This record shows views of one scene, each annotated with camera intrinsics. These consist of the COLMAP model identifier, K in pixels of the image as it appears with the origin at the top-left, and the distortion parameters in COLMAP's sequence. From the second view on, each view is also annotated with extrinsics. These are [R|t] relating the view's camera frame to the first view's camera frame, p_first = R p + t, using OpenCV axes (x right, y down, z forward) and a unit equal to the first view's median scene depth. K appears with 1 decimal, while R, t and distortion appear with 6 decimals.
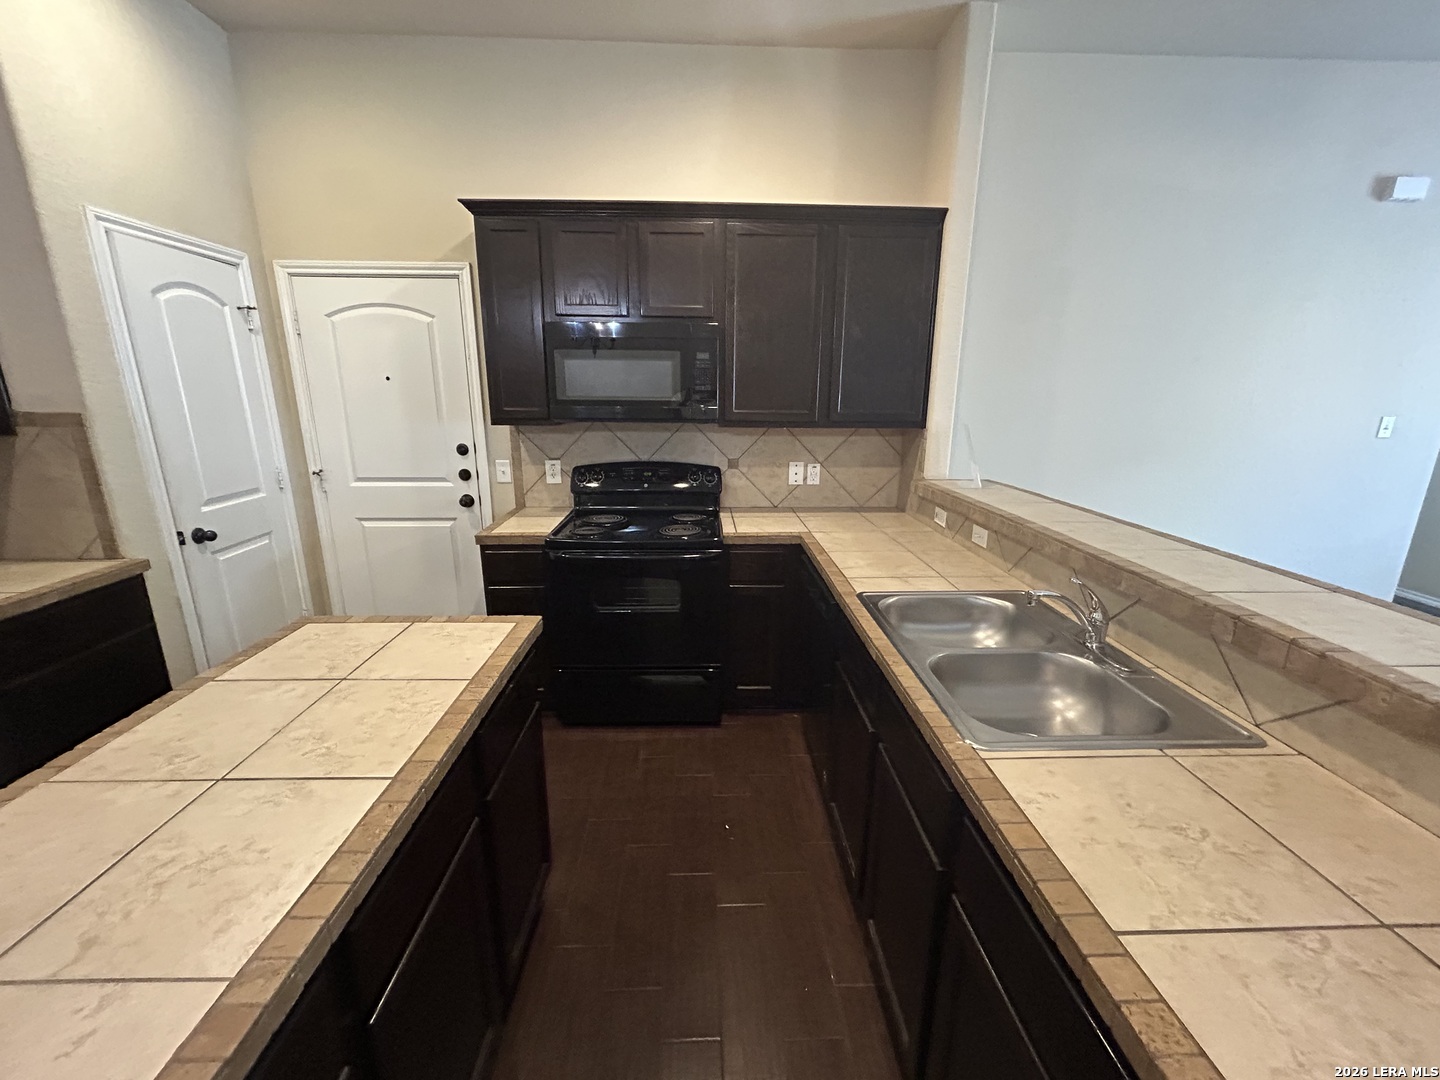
lens RADIAL K [[579.8, 0, 724.7], [0, 579.8, 535.9], [0, 0, 1]] dist [-0.002740, 0.001058]
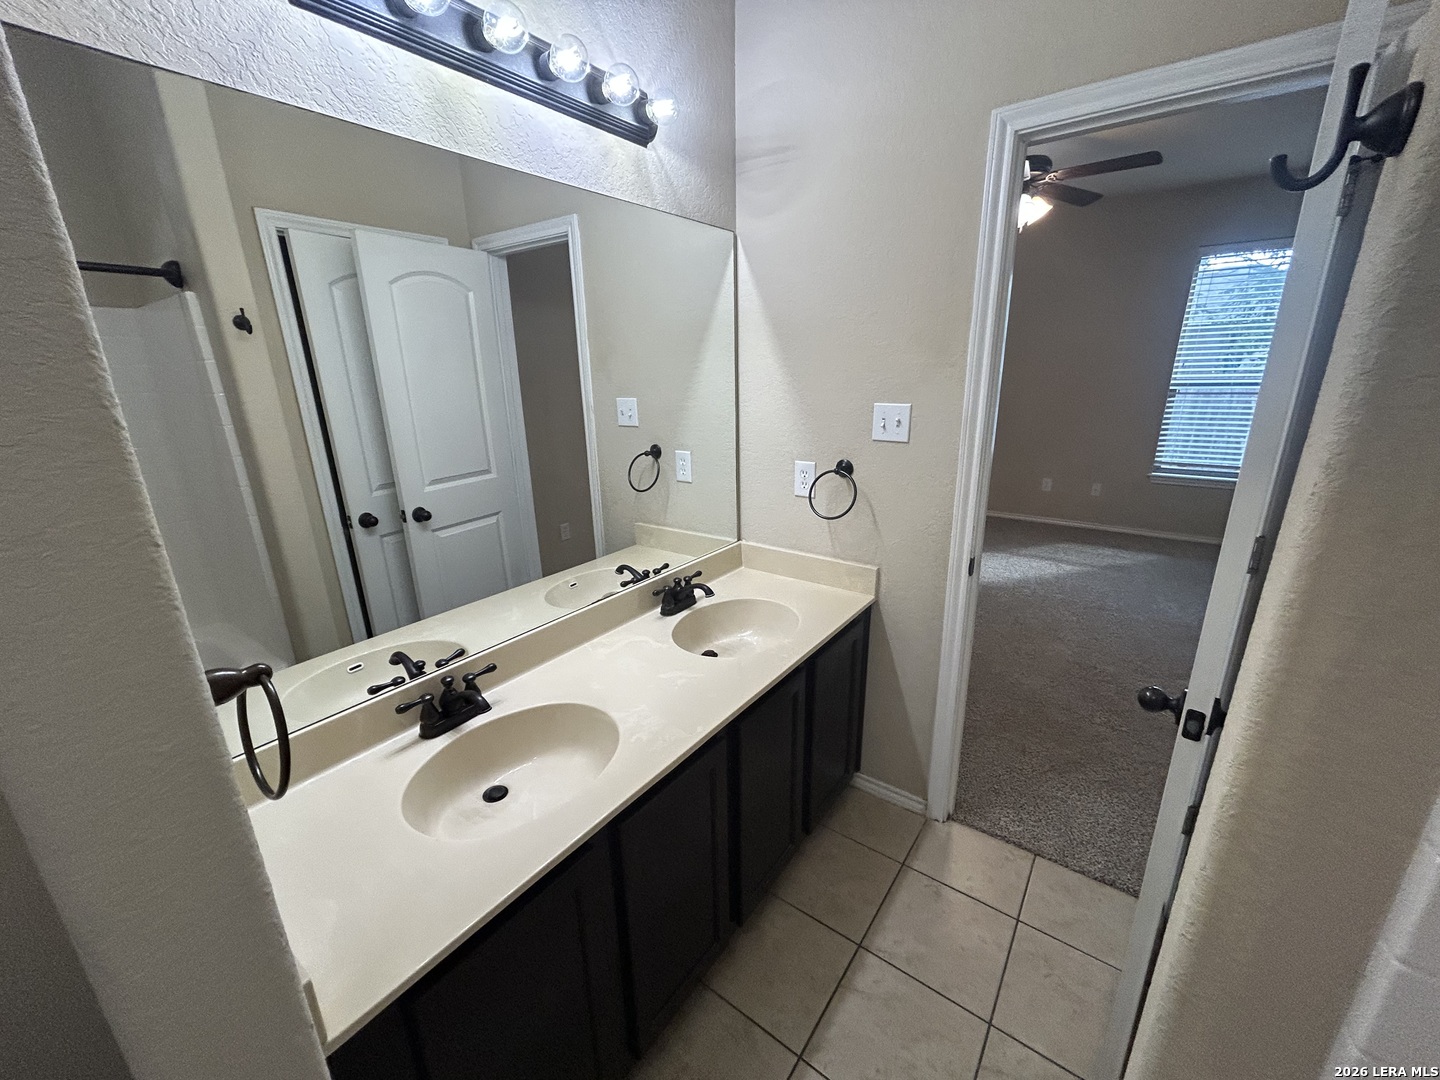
lens RADIAL K [[579.8, 0, 718.3], [0, 579.8, 536.9], [0, 0, 1]] dist [-0.002740, 0.001058]
pose [[0.782366, 0.146139, -0.605431, 0.172568], [-0.114535, 0.989263, 0.090781, -0.117125], [0.612196, -0.001681, 0.790704, 0.486680]]
